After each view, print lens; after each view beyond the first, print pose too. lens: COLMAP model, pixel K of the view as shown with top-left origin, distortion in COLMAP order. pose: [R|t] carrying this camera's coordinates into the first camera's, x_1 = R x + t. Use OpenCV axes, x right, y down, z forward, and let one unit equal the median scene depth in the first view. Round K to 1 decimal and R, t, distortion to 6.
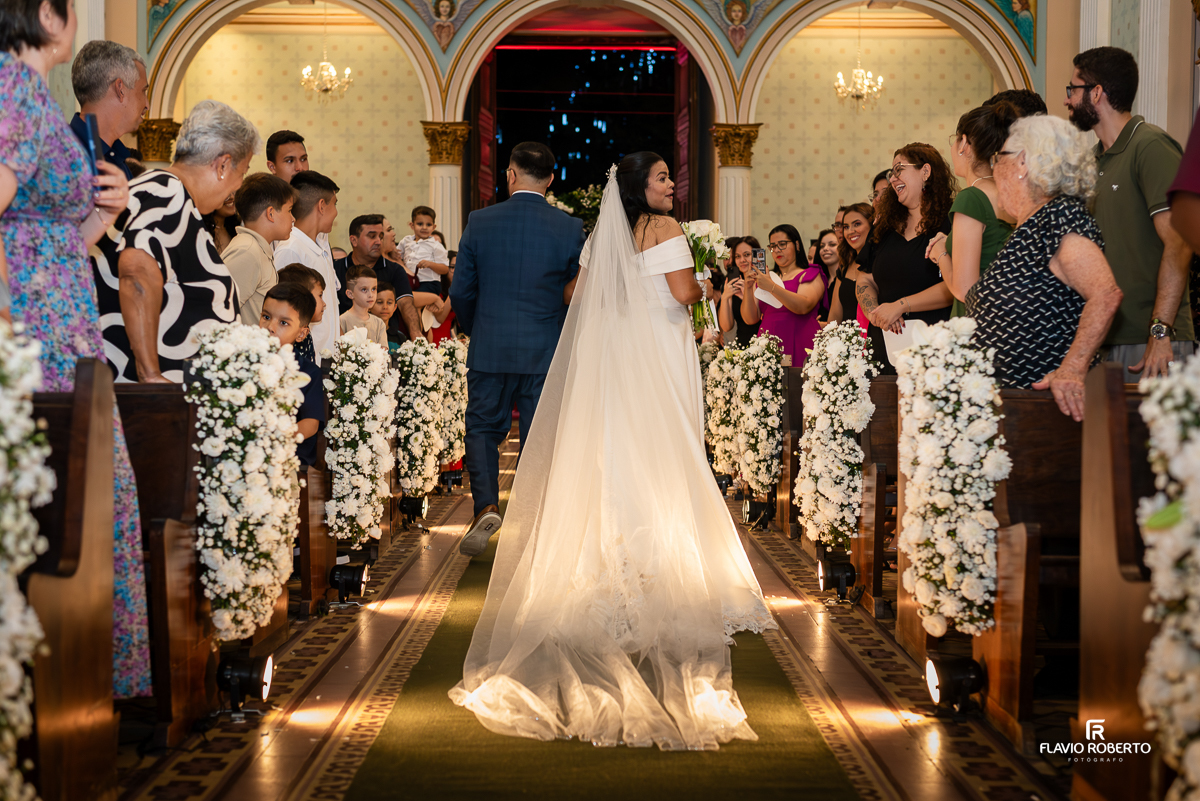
lens RADIAL K [[1705.9, 0, 600.0], [0, 1705.9, 400.5], [0, 0, 1]] dist [-0.000923, 0.070539]
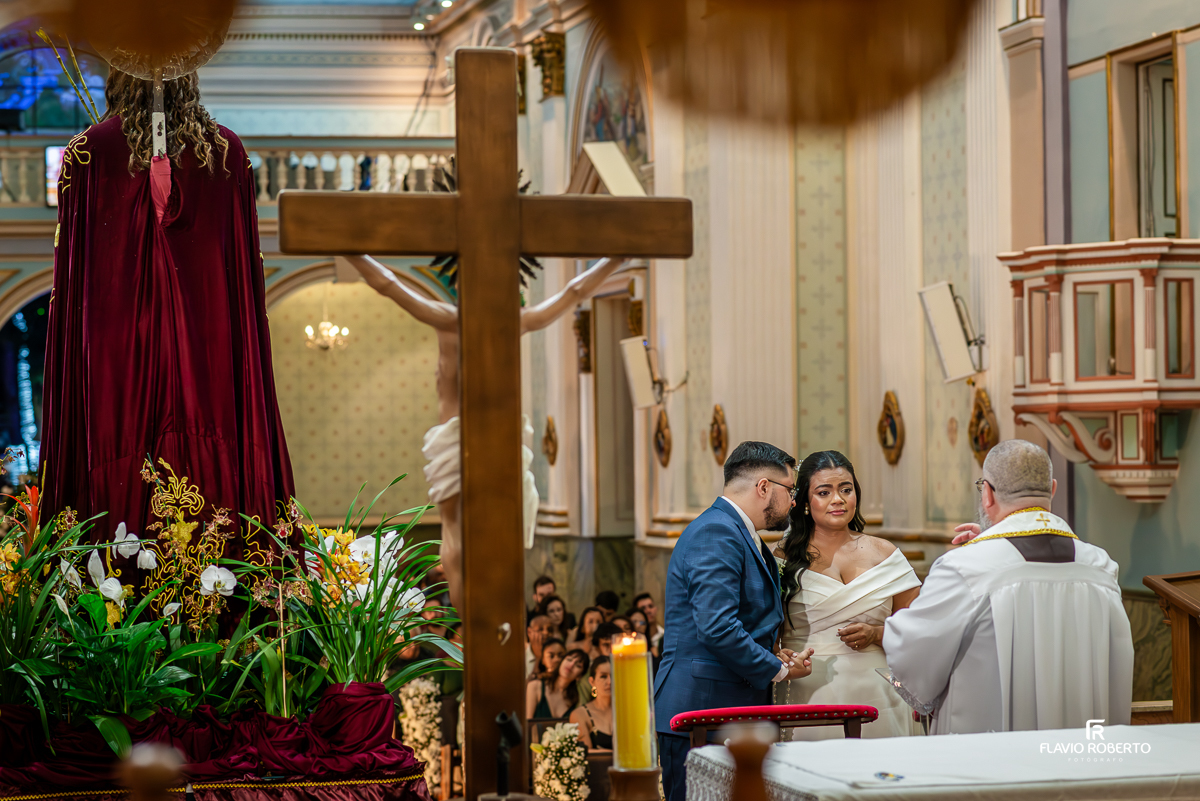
lens RADIAL K [[3127.1, 0, 600.0], [0, 3127.1, 400.5], [0, 0, 1]] dist [0.091173, 0.293822]
pose [[0.971278, -0.024432, 0.236691, -0.478202], [0.033940, 0.998769, -0.036178, -0.193400], [-0.235515, 0.043172, 0.970911, -3.078015]]
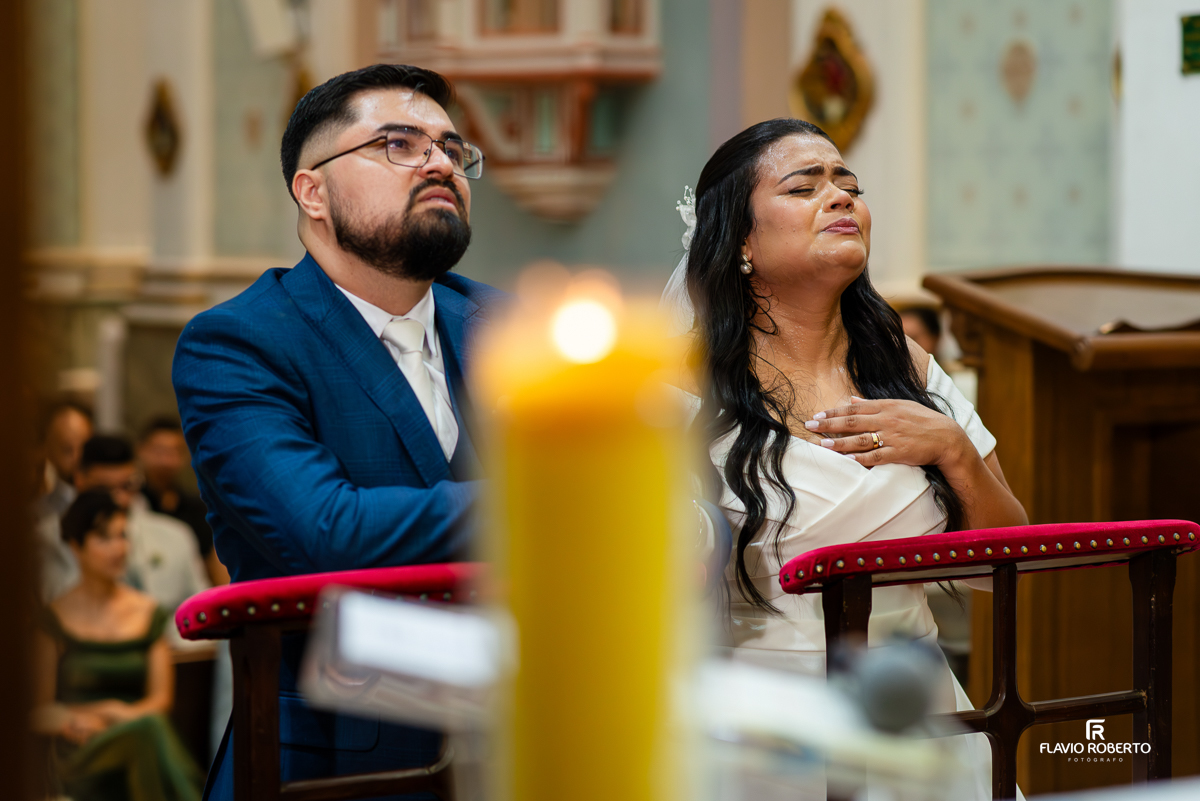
lens RADIAL K [[3127.1, 0, 600.0], [0, 3127.1, 400.5], [0, 0, 1]] dist [0.091173, 0.293822]
pose [[0.871540, -0.042129, 0.488510, -0.285158], [0.023907, 0.998768, 0.043482, -0.150014], [-0.489741, -0.026218, 0.871474, -2.118860]]
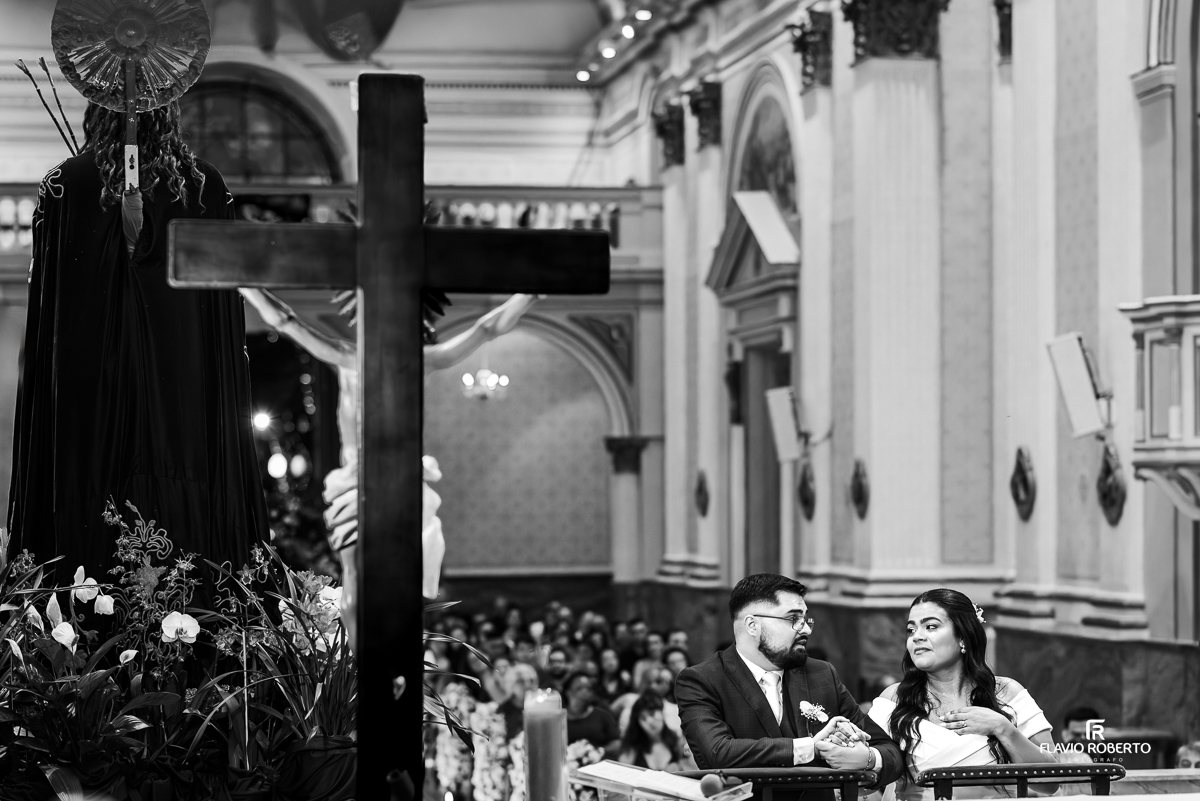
lens RADIAL K [[3110.8, 0, 600.6], [0, 3110.8, 437.1], [0, 0, 1]] dist [0.038618, 0.675720]
pose [[0.985475, -0.012356, 0.169372, -0.354175], [0.019975, 0.998860, -0.043352, -0.189442], [-0.168643, 0.046105, 0.984598, -3.034828]]
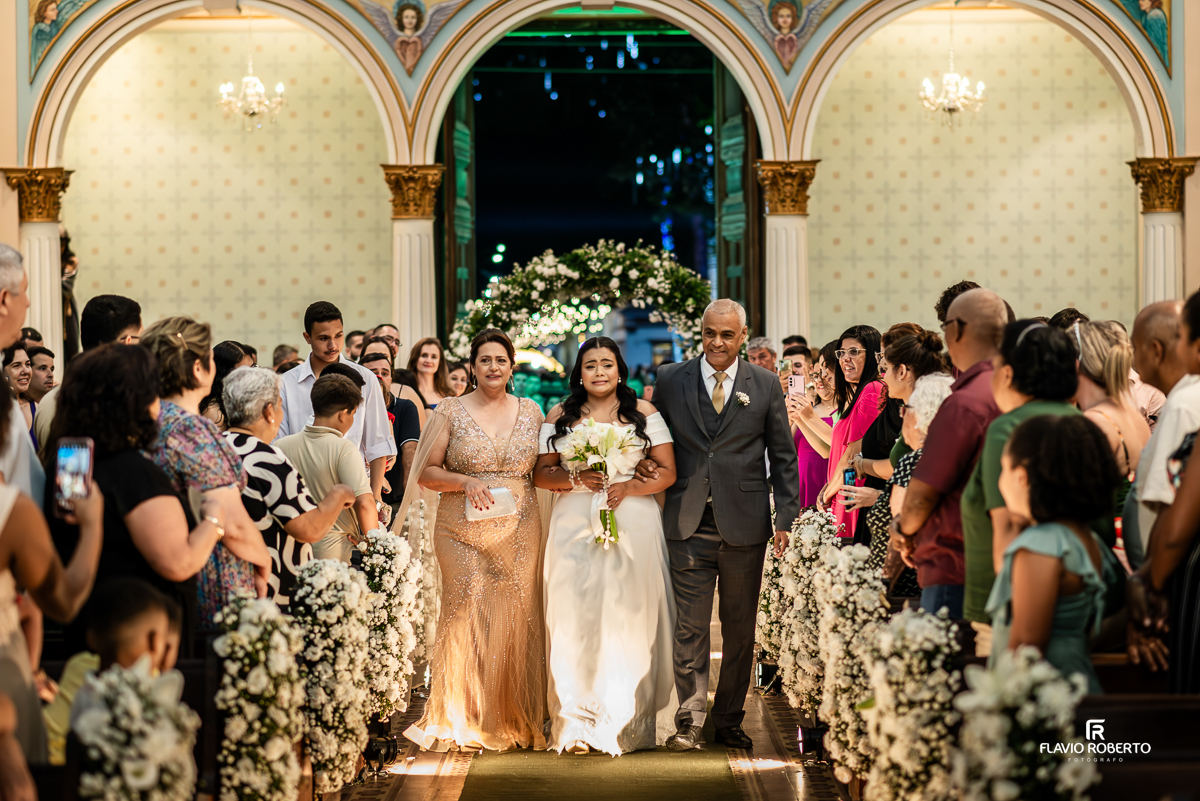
lens RADIAL K [[2922.8, 0, 600.0], [0, 2922.8, 400.5], [0, 0, 1]] dist [0.029269, -0.550144]
pose [[0.999765, -0.017748, -0.012411, 0.026023], [0.017540, 0.999707, -0.016664, -0.089525], [0.012703, 0.016442, 0.999784, -0.915925]]
